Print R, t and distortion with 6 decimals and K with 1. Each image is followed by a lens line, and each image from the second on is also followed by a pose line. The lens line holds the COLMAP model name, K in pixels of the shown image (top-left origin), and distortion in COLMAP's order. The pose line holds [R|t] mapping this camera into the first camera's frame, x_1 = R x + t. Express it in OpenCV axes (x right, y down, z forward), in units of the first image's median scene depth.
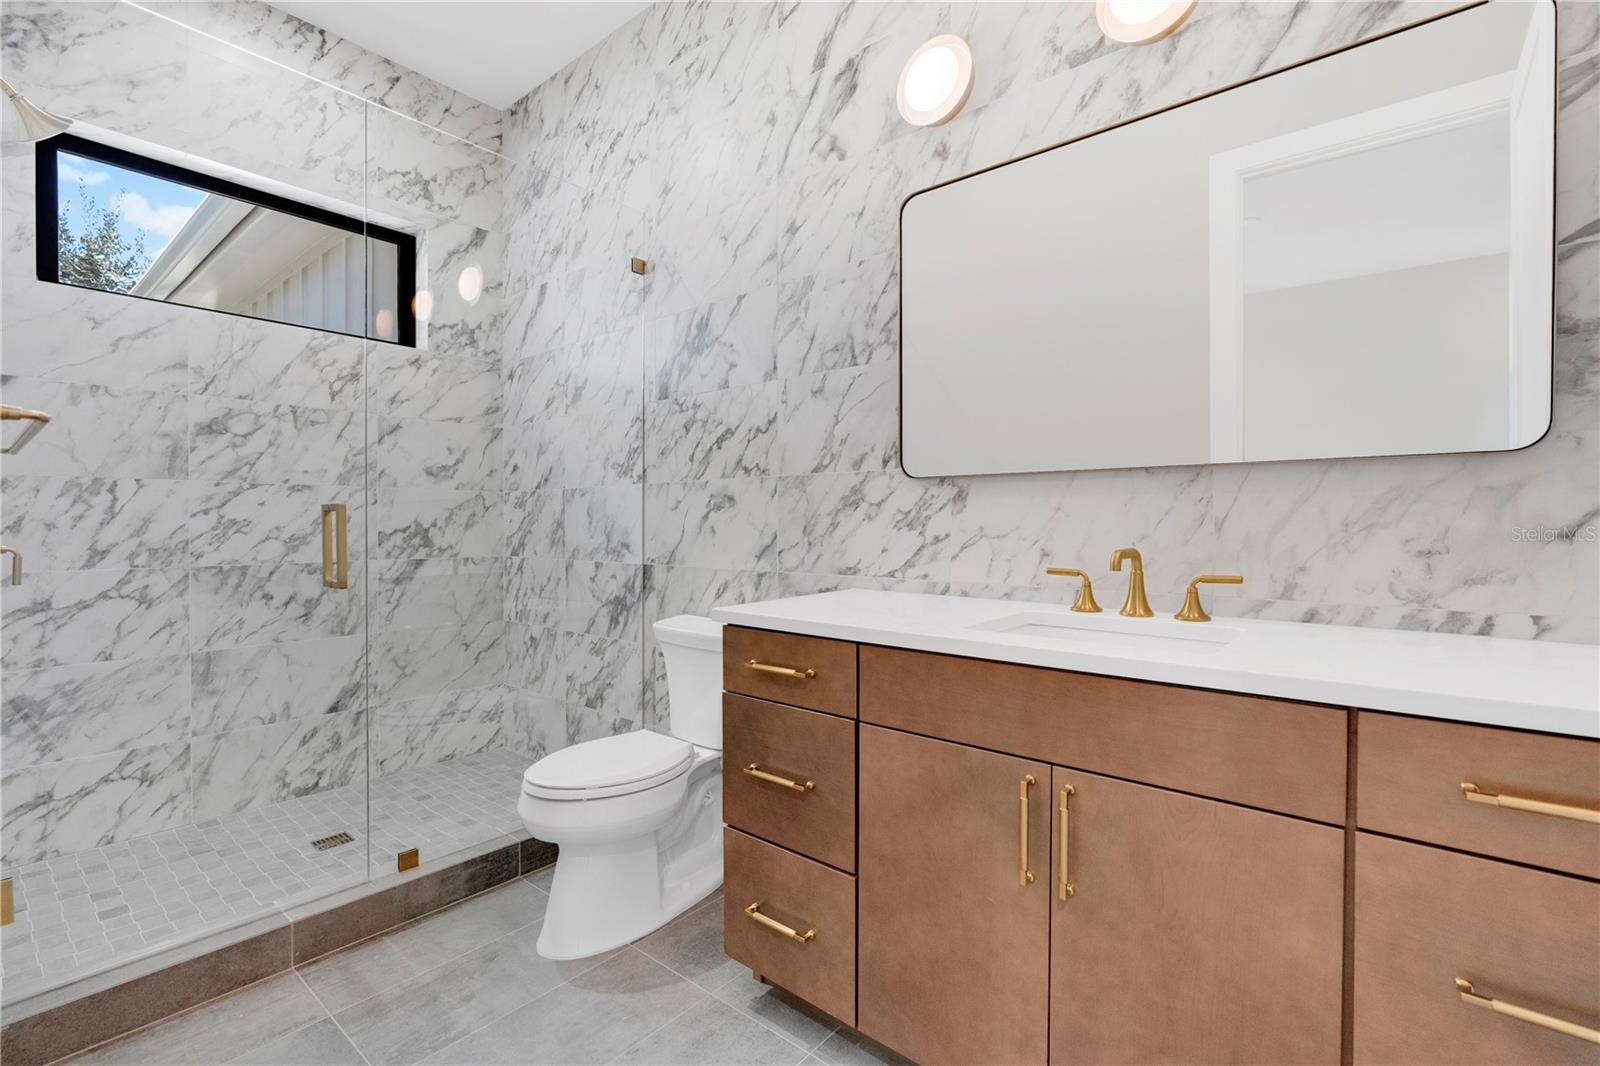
lens RADIAL K [[714.8, 0, 800.0], [0, 714.8, 533.0], [0, 0, 1]] dist [0.000114, 0.000070]
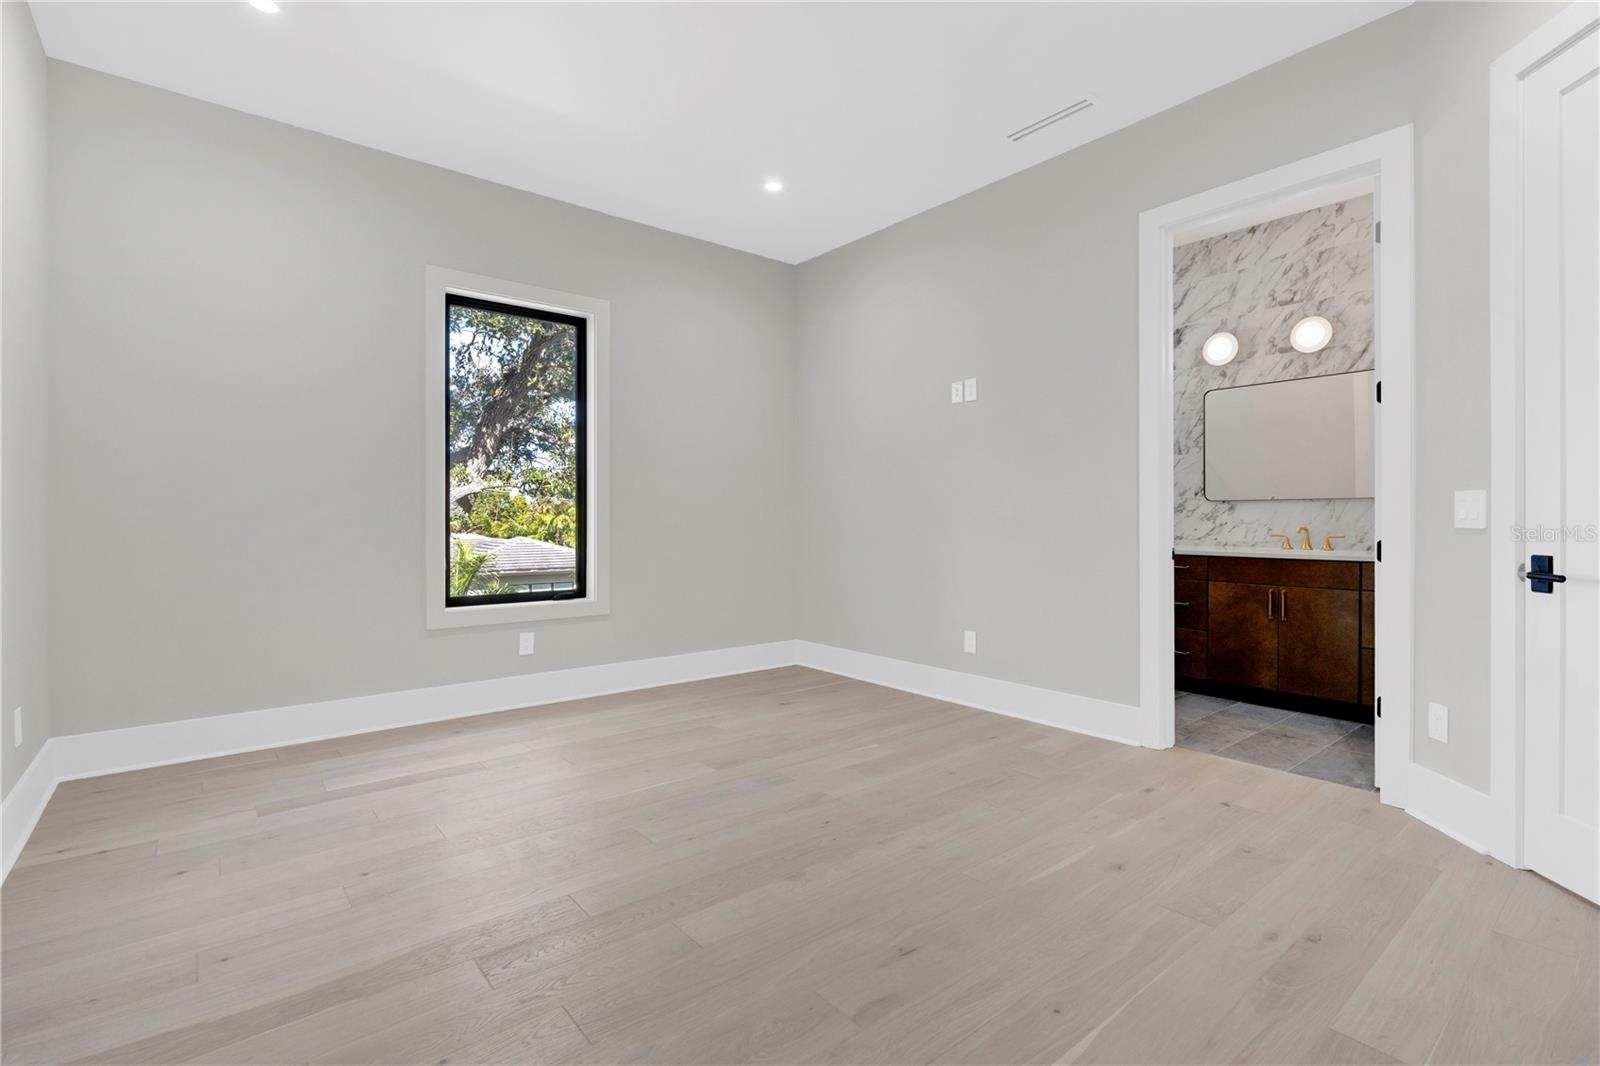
lens RADIAL K [[727.7, 0, 791.5], [0, 727.7, 528.9], [0, 0, 1]] dist [-0.003841, -0.000065]
pose [[0.981511, -0.001697, -0.191397, -0.859489], [0.001550, 0.999998, -0.000916, 0.024908], [0.191398, 0.000602, 0.981512, -1.937577]]
